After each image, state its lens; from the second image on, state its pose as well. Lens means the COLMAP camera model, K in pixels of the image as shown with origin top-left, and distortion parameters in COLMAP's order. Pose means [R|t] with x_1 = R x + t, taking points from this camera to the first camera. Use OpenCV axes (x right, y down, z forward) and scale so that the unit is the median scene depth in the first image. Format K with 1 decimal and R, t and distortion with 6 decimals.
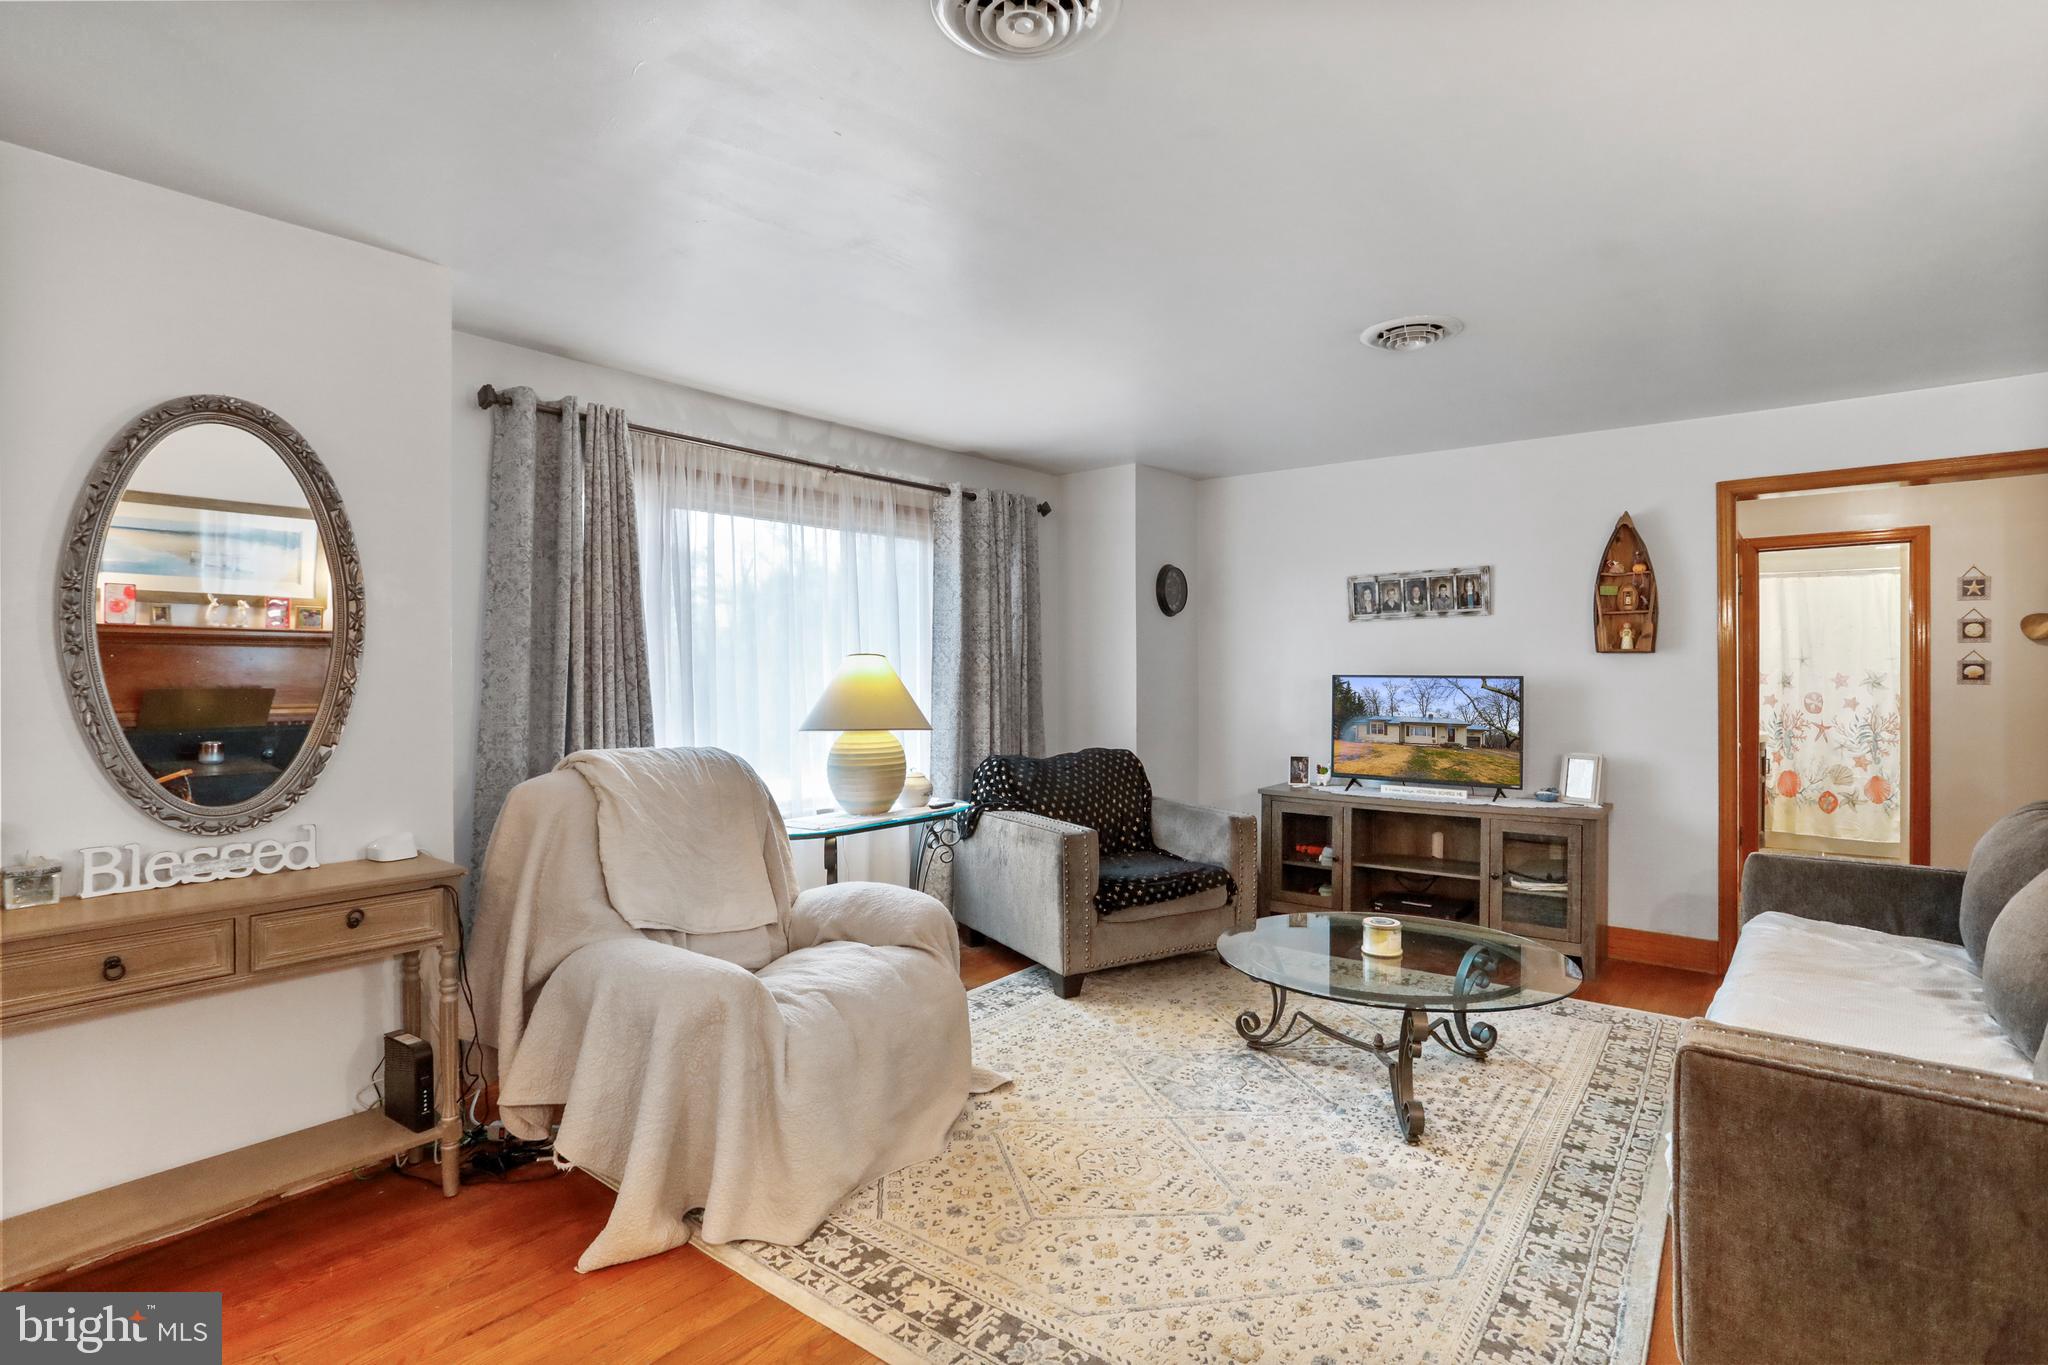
lens RADIAL K [[995.7, 0, 1012.8], [0, 995.7, 684.0], [0, 0, 1]] dist [-0.049066, 0.019650]
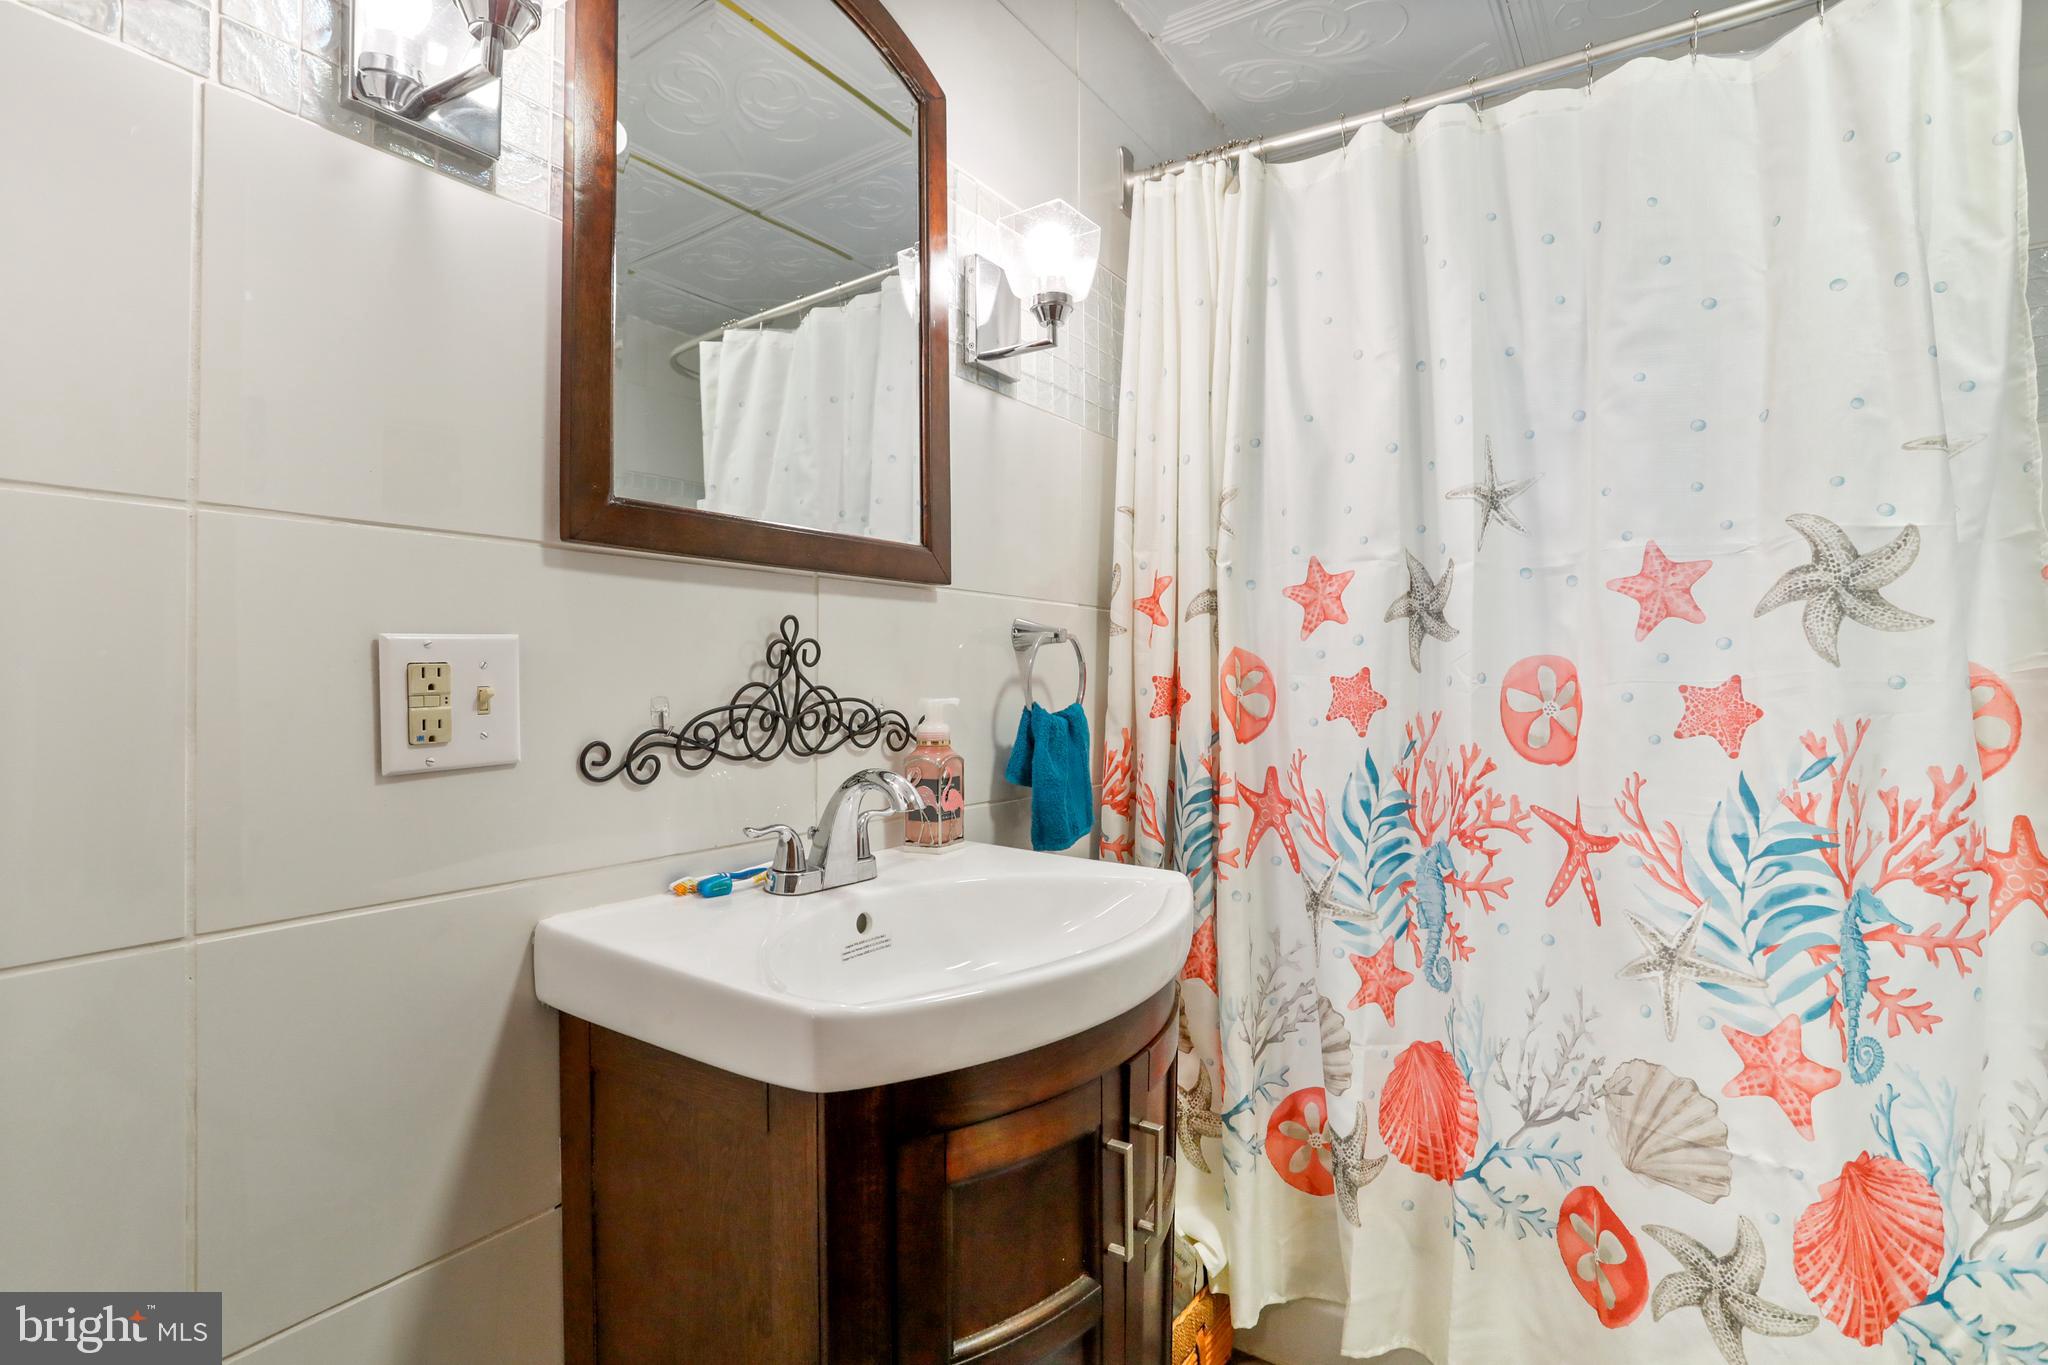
lens RADIAL K [[995.7, 0, 1020.3], [0, 995.7, 680.1], [0, 0, 1]] dist [-0.049066, 0.019650]
pose [[0.995344, -0.004114, 0.096298, 0.720111], [0.004449, 0.999985, -0.003258, 0.013944], [-0.096283, 0.003671, 0.995347, 0.834927]]
